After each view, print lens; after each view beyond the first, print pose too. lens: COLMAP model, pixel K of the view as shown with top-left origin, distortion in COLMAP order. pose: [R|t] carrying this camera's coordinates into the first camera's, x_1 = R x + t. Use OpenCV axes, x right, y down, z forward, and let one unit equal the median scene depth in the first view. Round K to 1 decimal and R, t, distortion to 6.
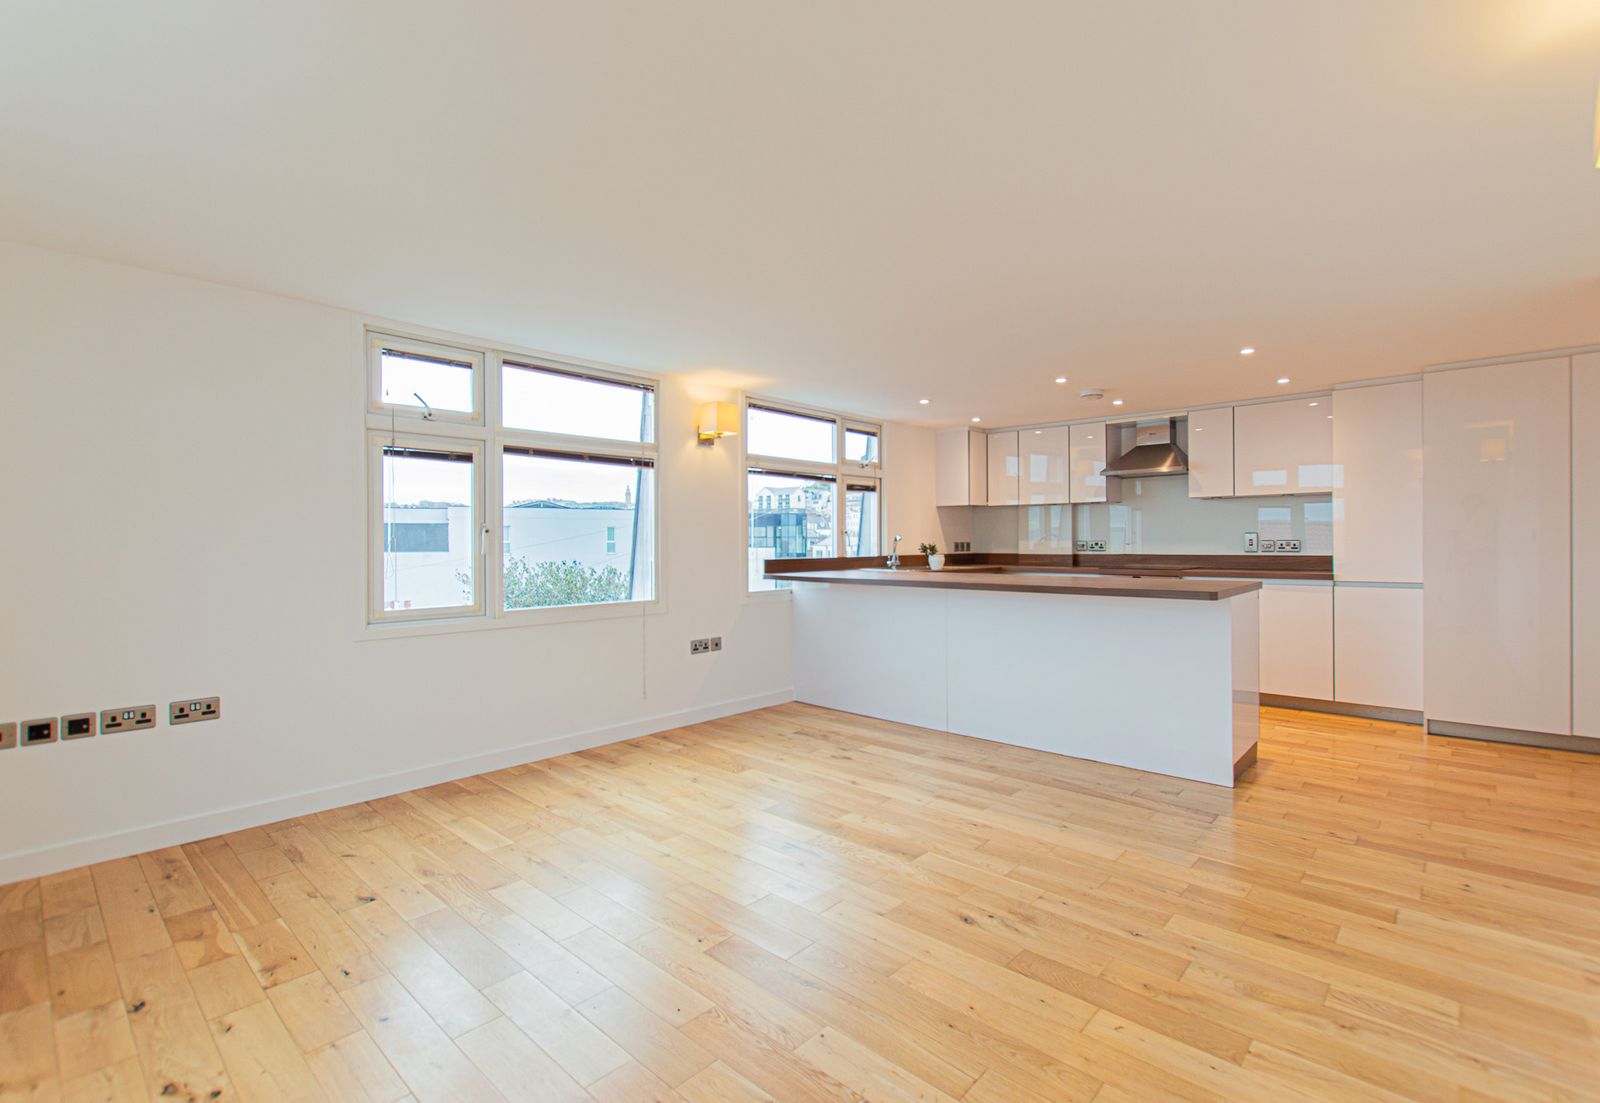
lens RADIAL K [[736.1, 0, 808.9], [0, 736.1, 542.9], [0, 0, 1]] dist [0.003788, -0.002739]
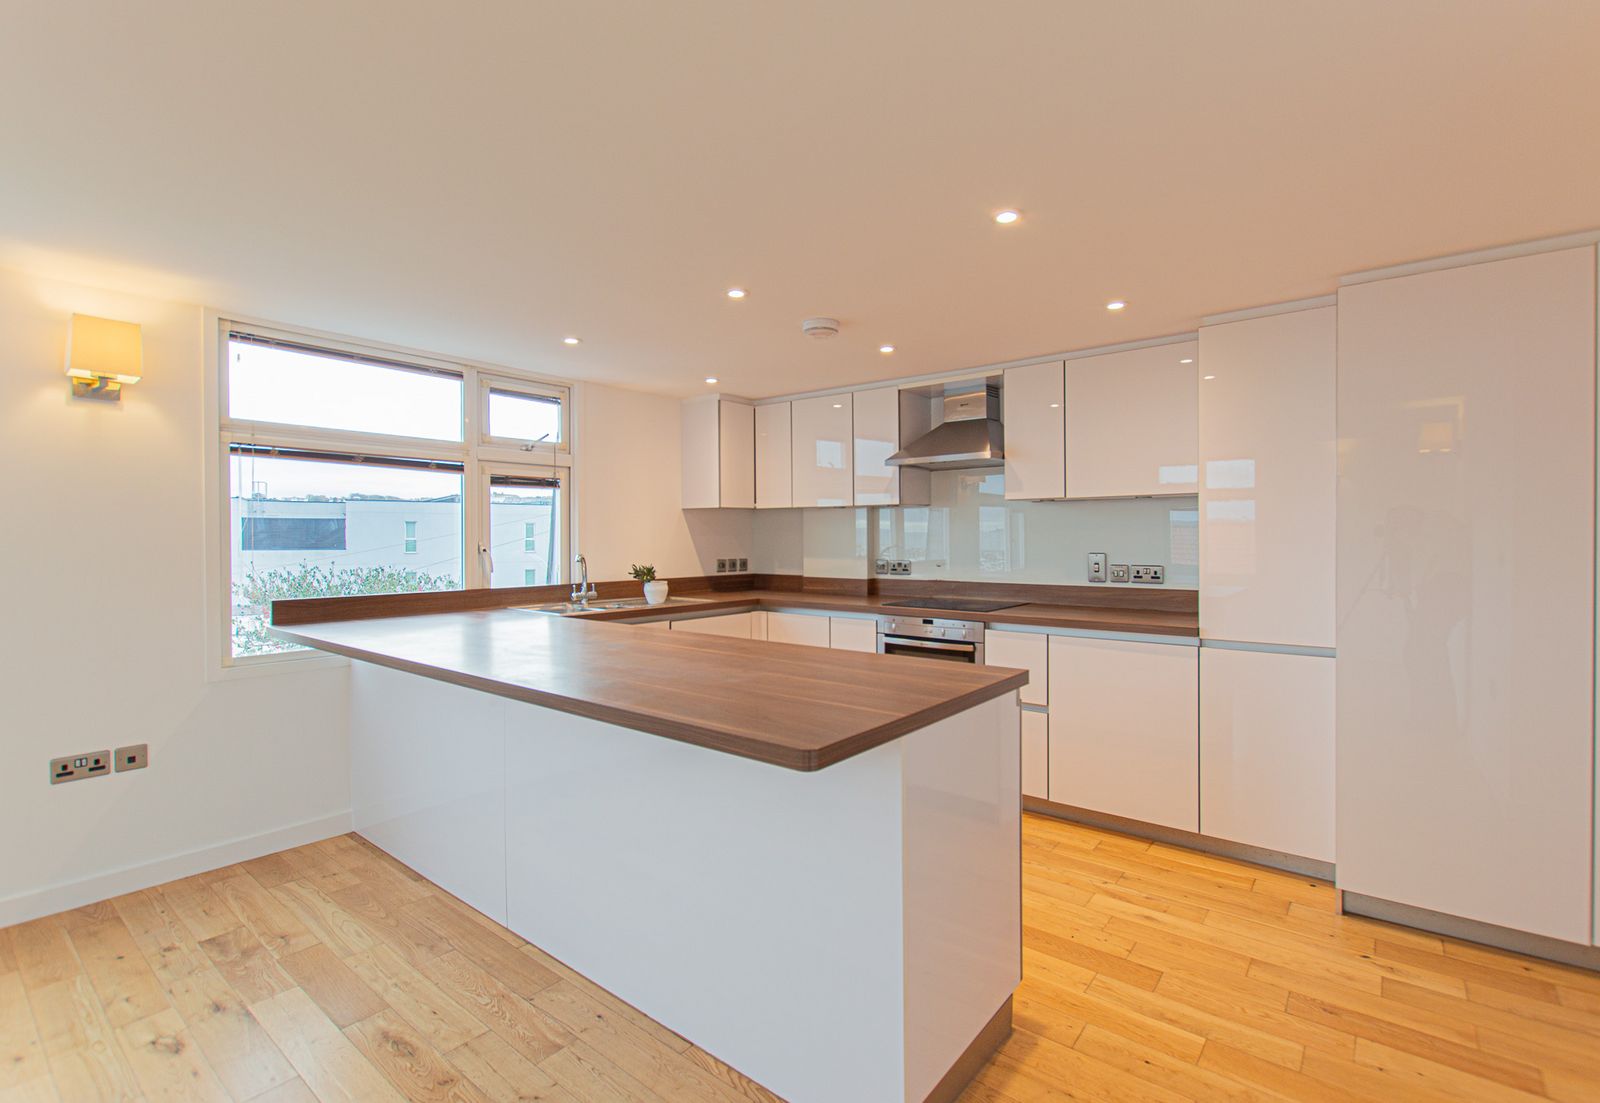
lens RADIAL K [[736.1, 0, 813.8], [0, 736.1, 545.1], [0, 0, 1]] dist [0.003788, -0.002739]
pose [[0.997727, 0.002730, 0.067325, 0.381776], [-0.003266, 0.999964, 0.007854, -0.032406], [-0.067302, -0.008056, 0.997700, 0.447442]]
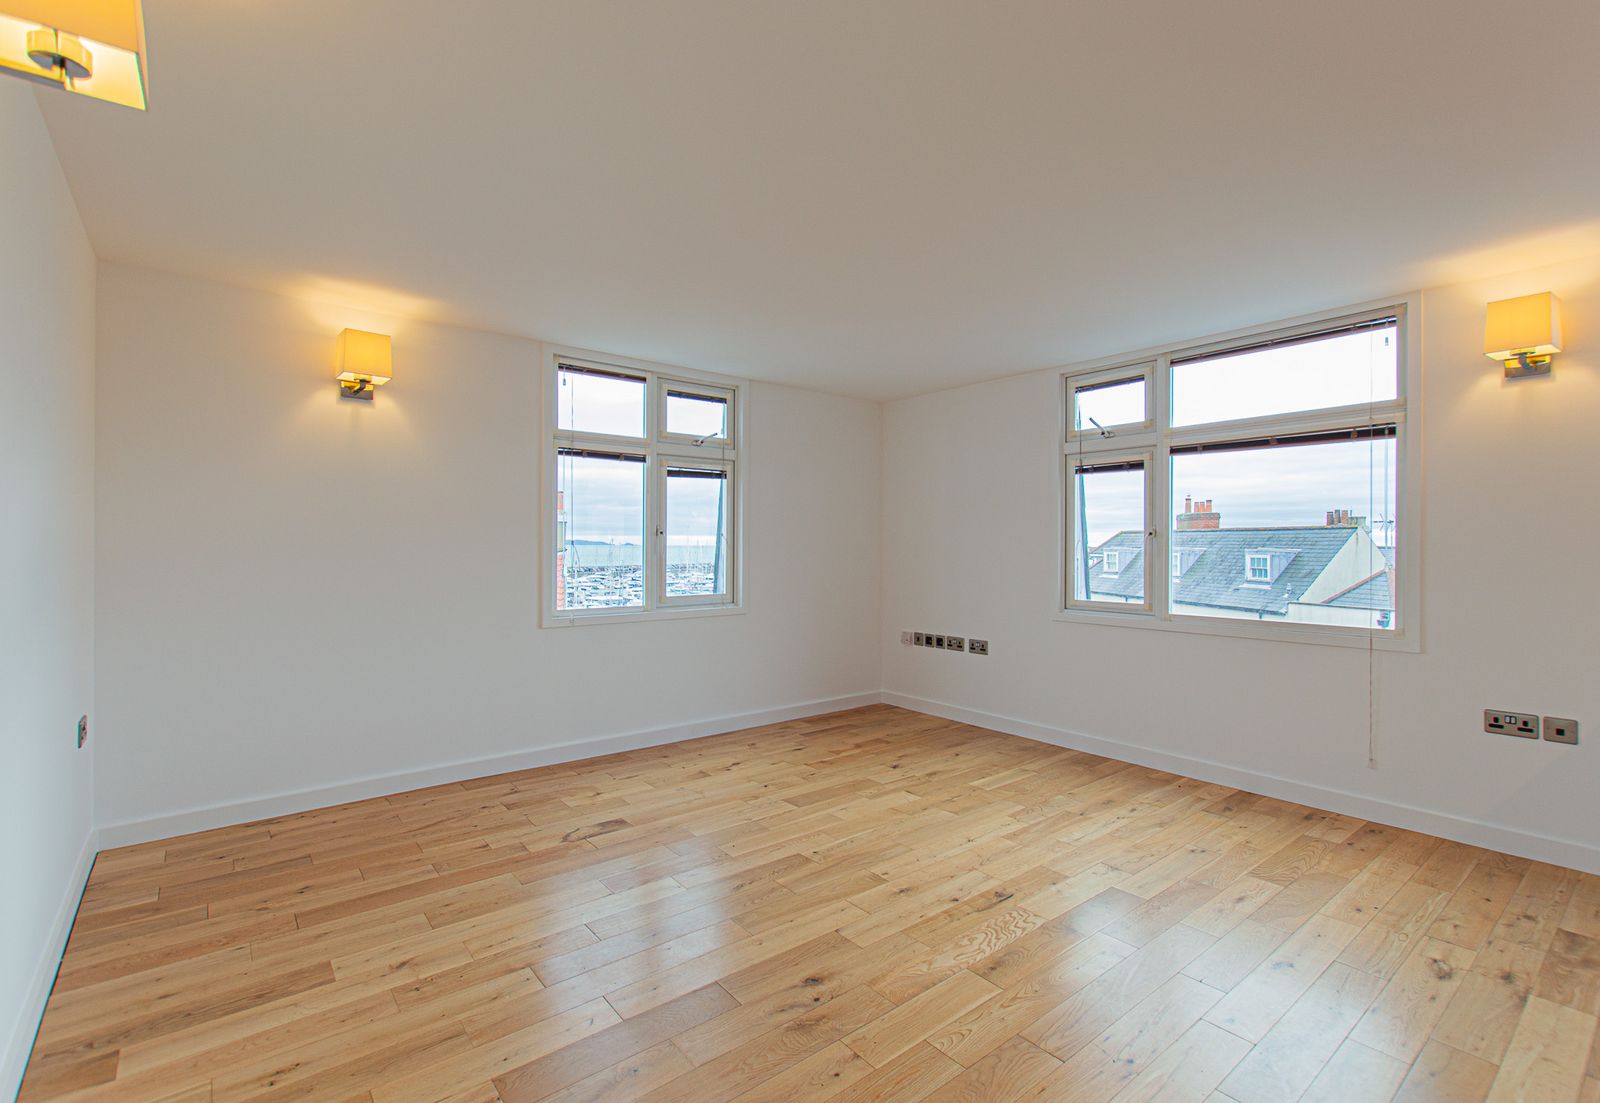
lens RADIAL K [[736.1, 0, 811.1], [0, 736.1, 545.4], [0, 0, 1]] dist [0.003788, -0.002739]
pose [[-0.152738, 0.005395, -0.988252, 0.548013], [-0.001720, 0.999982, 0.005725, -0.004087], [0.988265, 0.002574, -0.152726, 0.576801]]
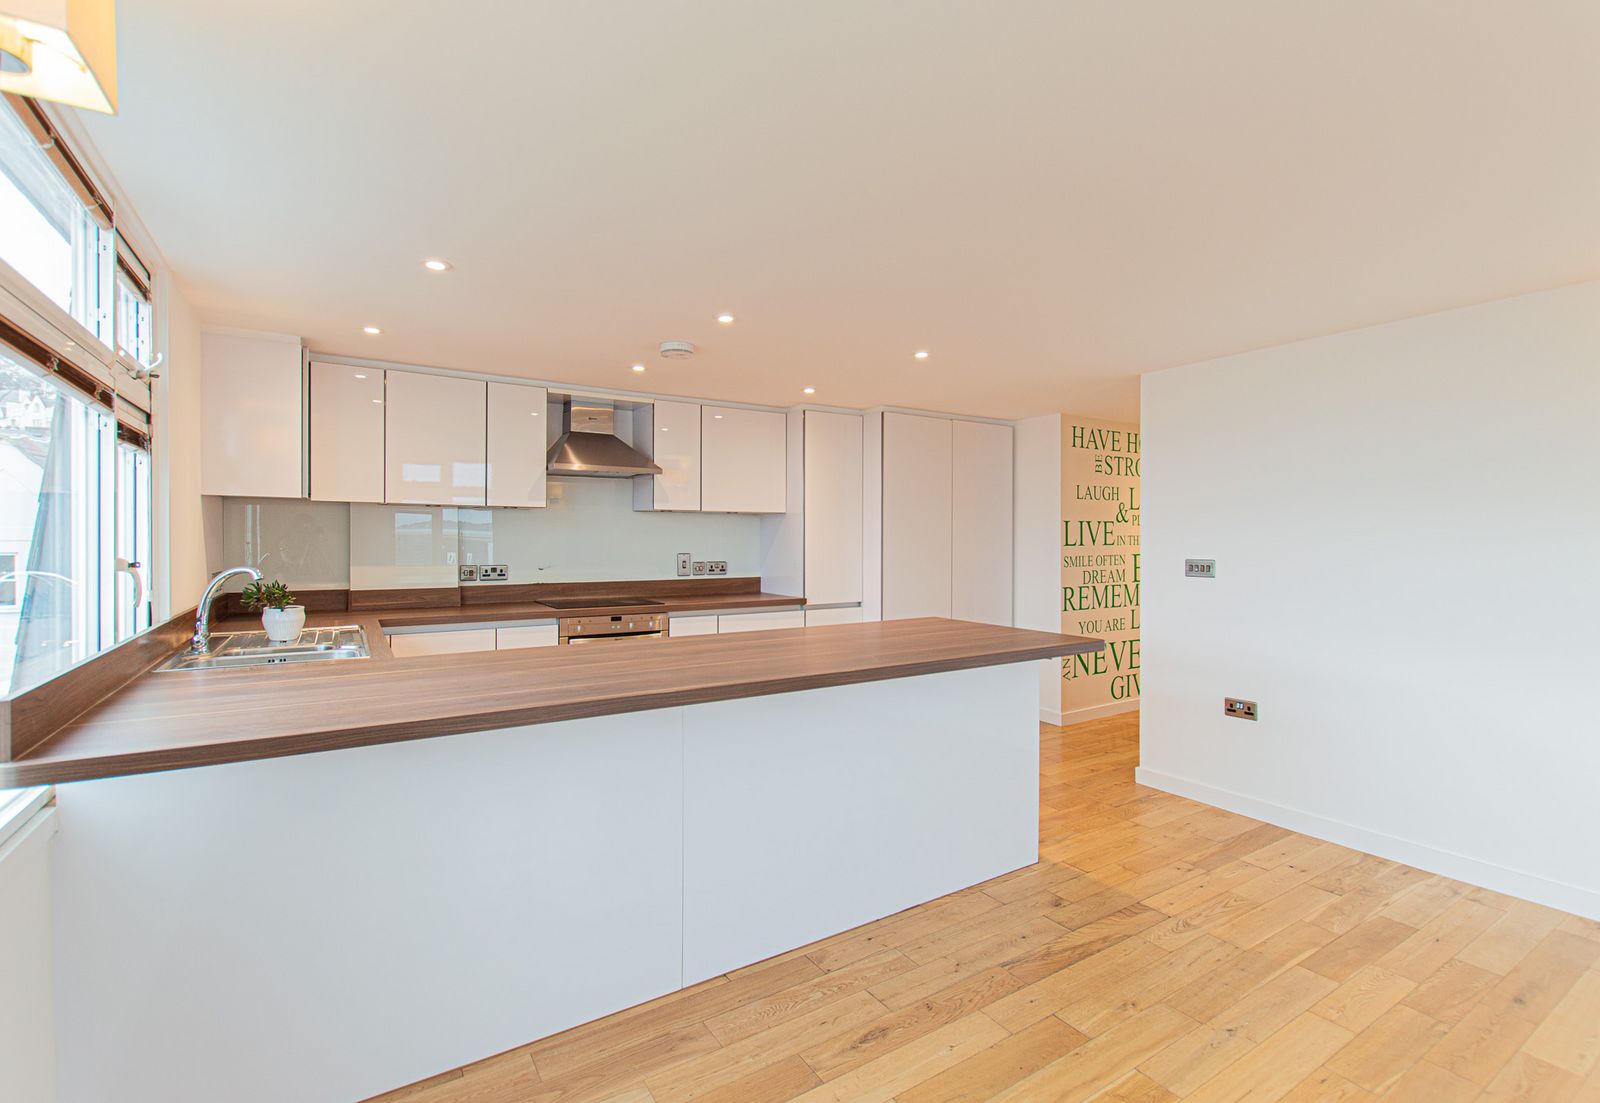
lens RADIAL K [[736.1, 0, 818.3], [0, 736.1, 547.3], [0, 0, 1]] dist [0.003788, -0.002739]
pose [[0.250030, -0.003047, 0.968233, -0.252828], [-0.001385, 0.999993, 0.003504, -0.030773], [-0.968237, -0.002217, 0.250024, 0.805306]]
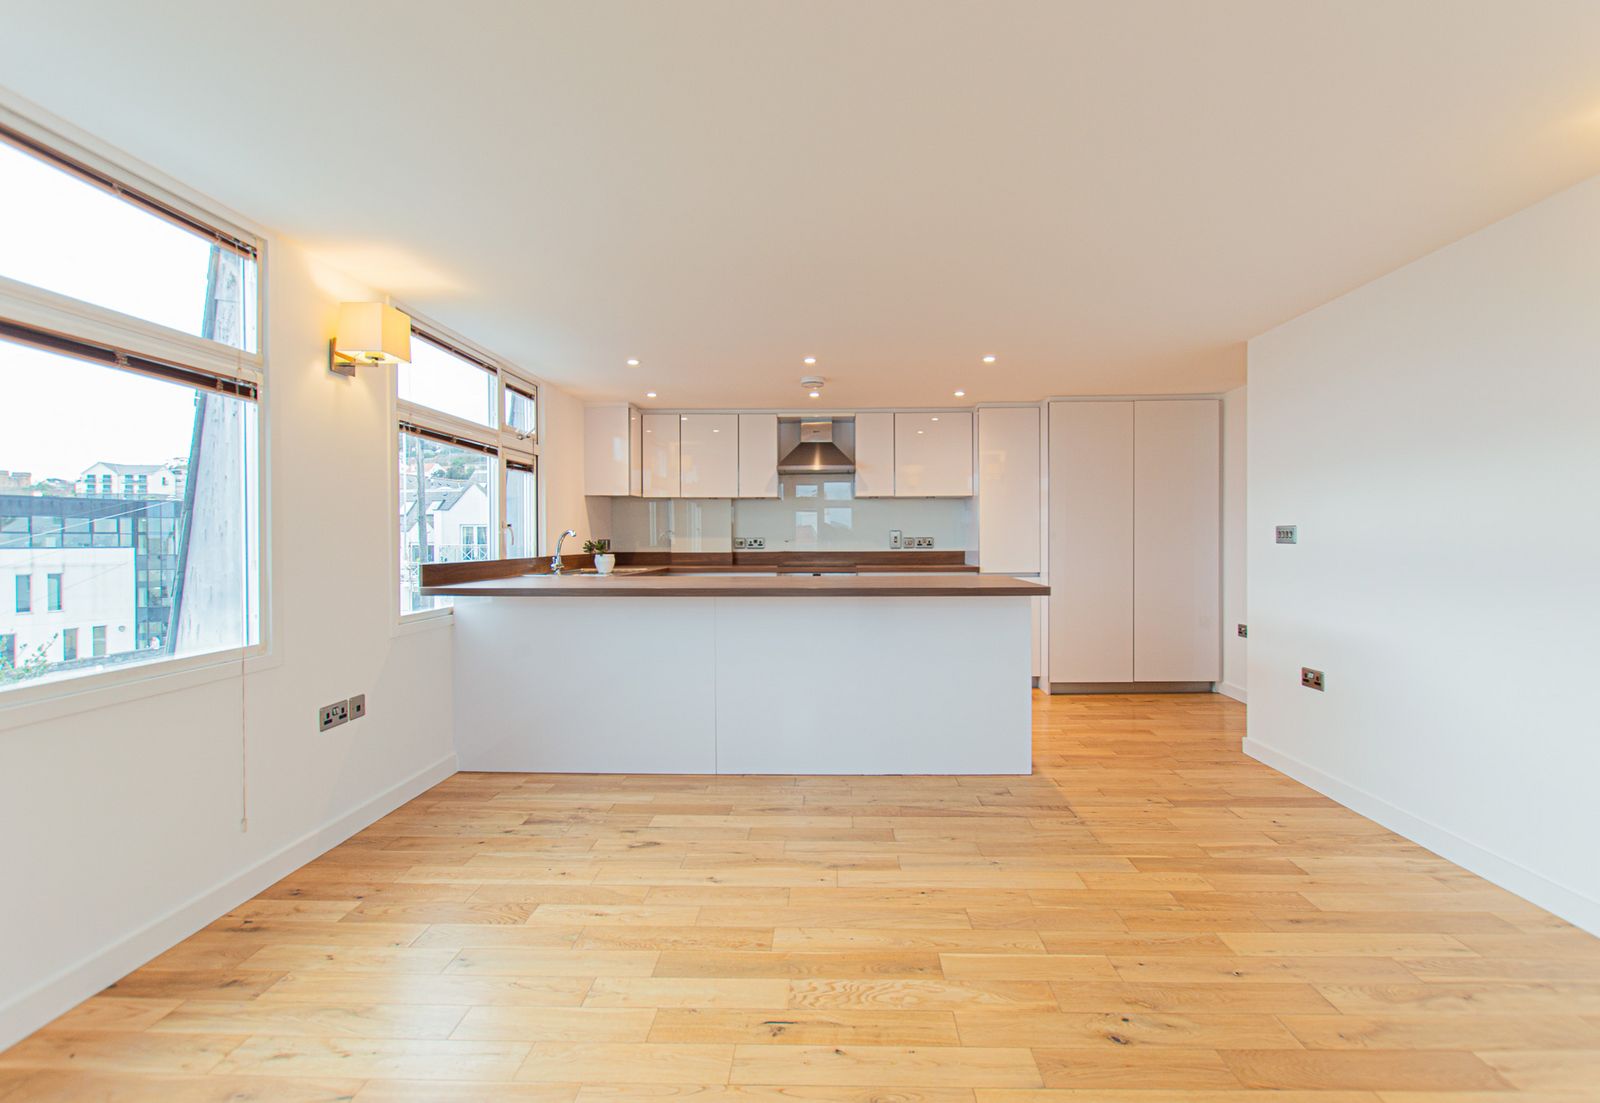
lens RADIAL K [[736.1, 0, 819.4], [0, 736.1, 541.1], [0, 0, 1]] dist [0.003788, -0.002739]
pose [[0.751888, -0.000544, 0.659290, -0.260145], [0.000789, 1.000000, -0.000075, 0.002109], [-0.659290, 0.000577, 0.751889, 0.324258]]
